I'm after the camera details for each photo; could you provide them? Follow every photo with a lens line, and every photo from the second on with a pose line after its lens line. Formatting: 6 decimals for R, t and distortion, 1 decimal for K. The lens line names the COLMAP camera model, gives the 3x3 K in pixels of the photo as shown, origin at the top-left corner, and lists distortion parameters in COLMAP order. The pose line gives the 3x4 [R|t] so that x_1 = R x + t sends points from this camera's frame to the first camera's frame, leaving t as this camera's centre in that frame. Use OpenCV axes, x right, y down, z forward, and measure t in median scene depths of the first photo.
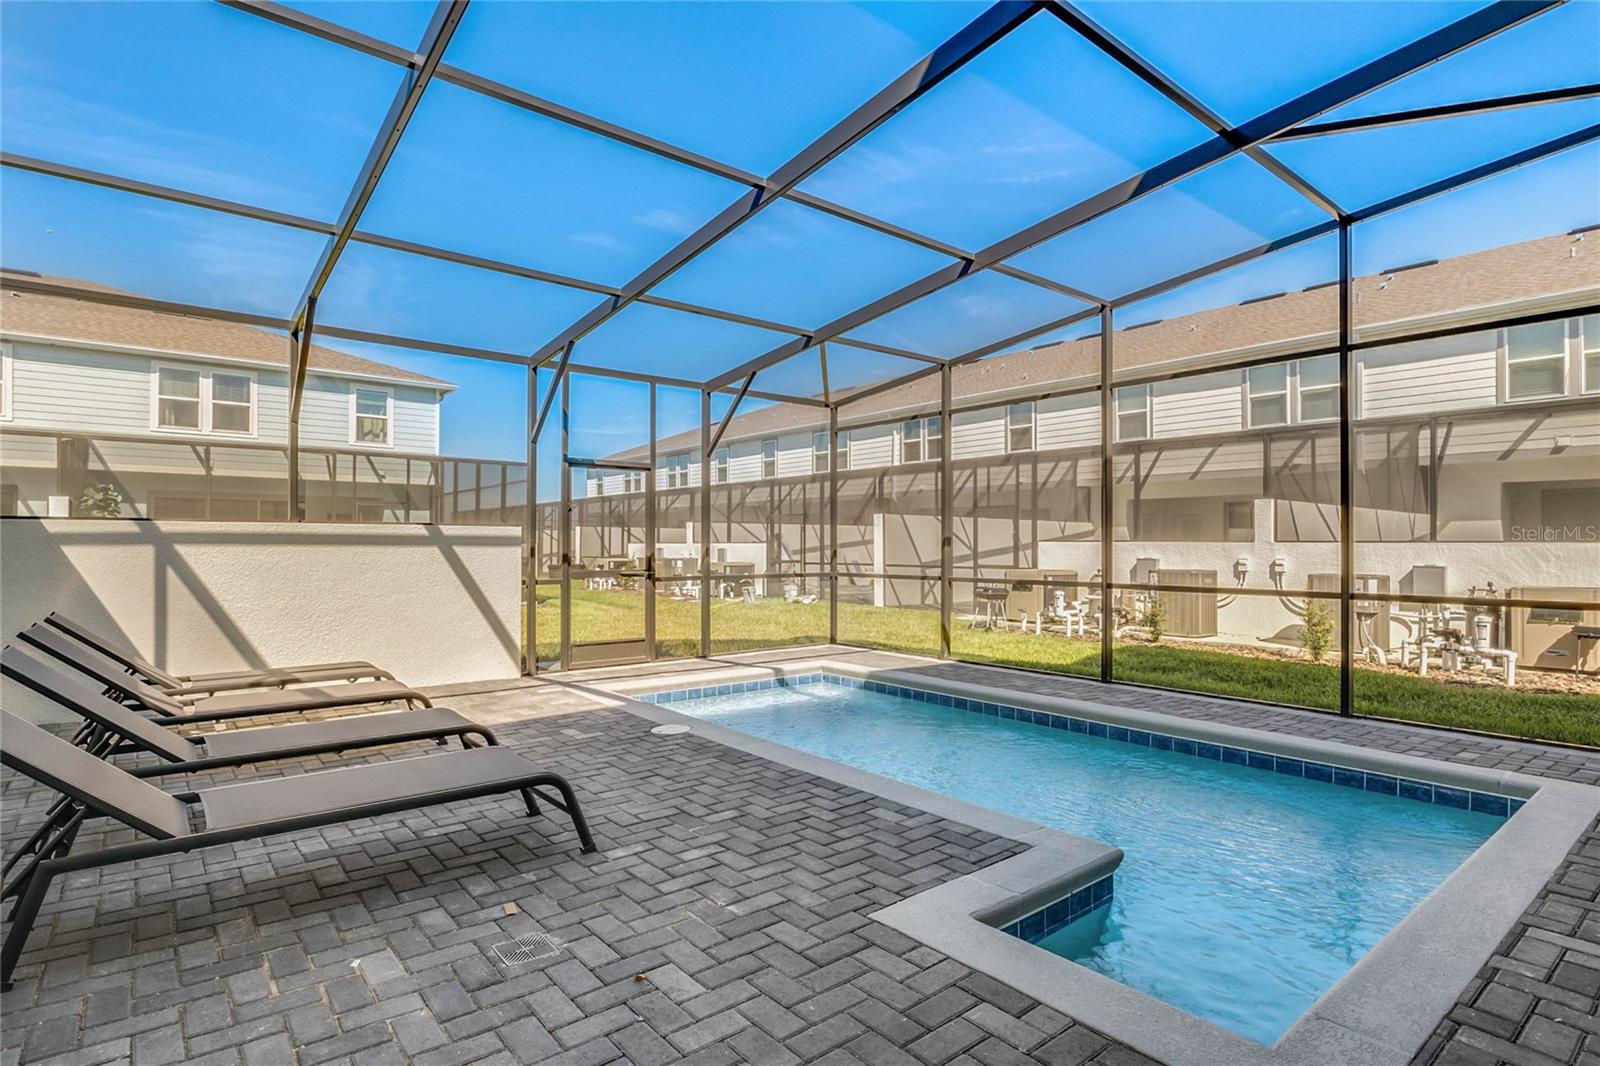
lens RADIAL K [[800.6, 0, 800.0], [0, 800.6, 533.0], [0, 0, 1]] dist [0.000977, 0.000388]
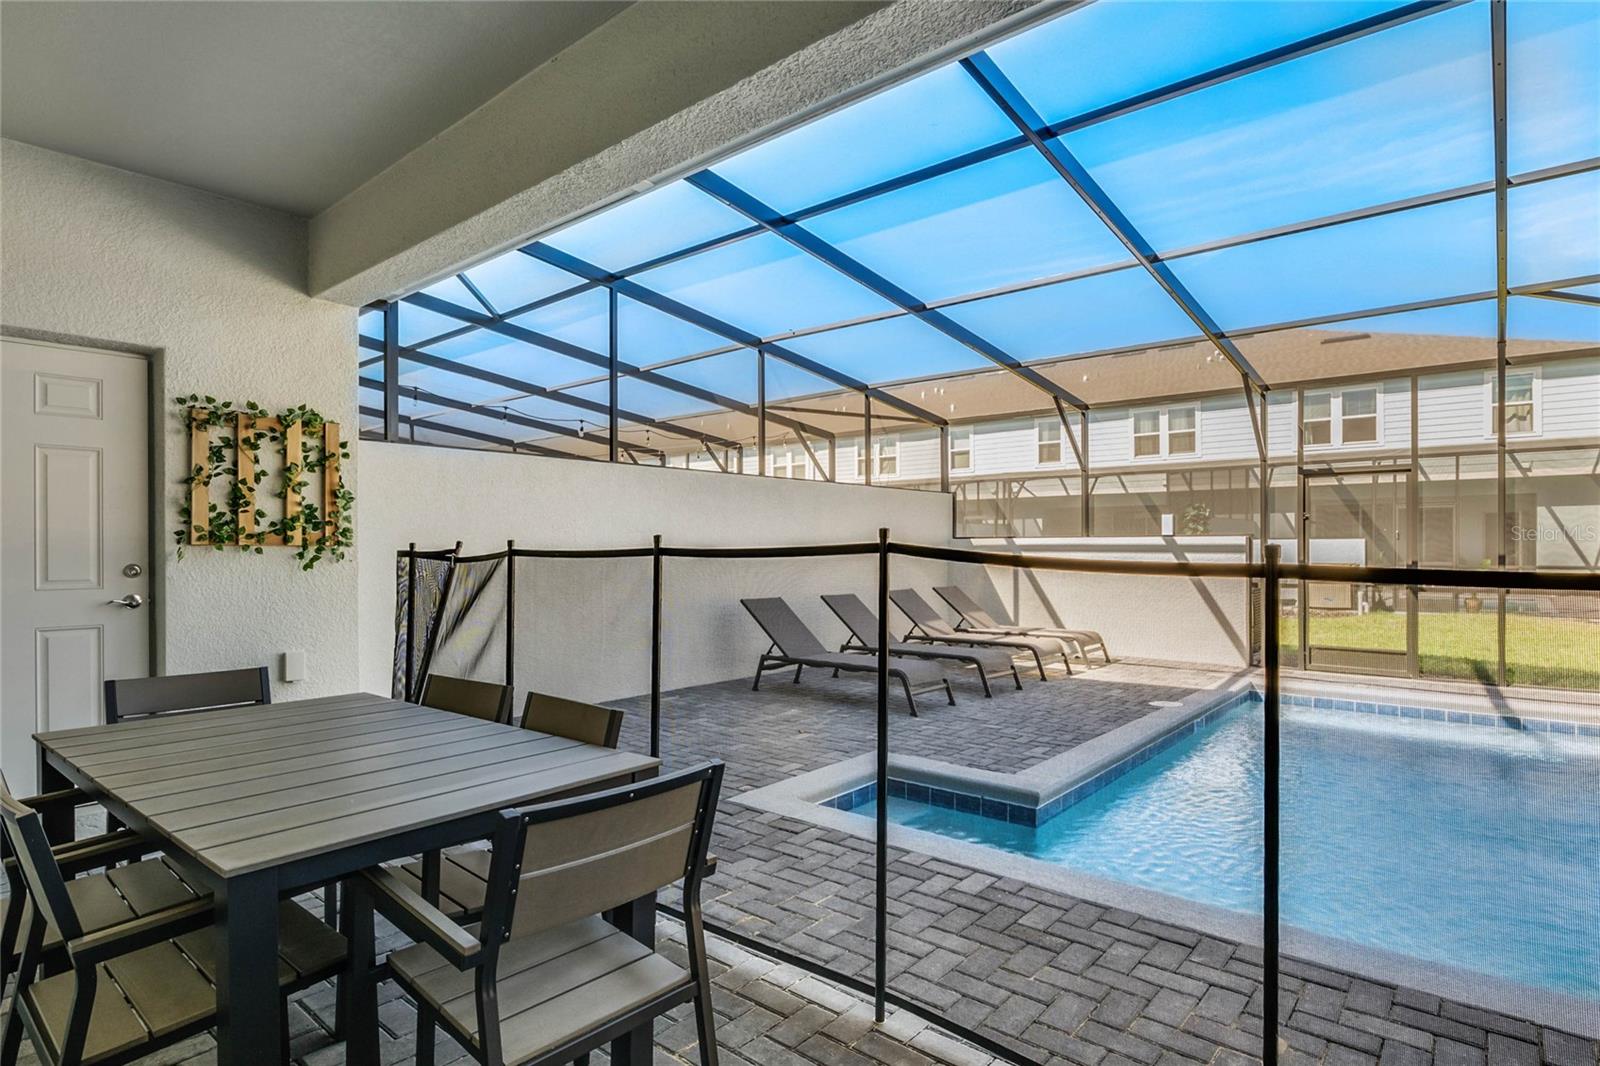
lens RADIAL K [[800.6, 0, 800.0], [0, 800.6, 533.0], [0, 0, 1]] dist [0.000977, 0.000388]
pose [[0.201954, -0.016772, -0.979251, 0.565881], [0.013435, 0.999807, -0.014353, 0.000560], [0.979303, -0.010258, 0.202140, 0.137566]]
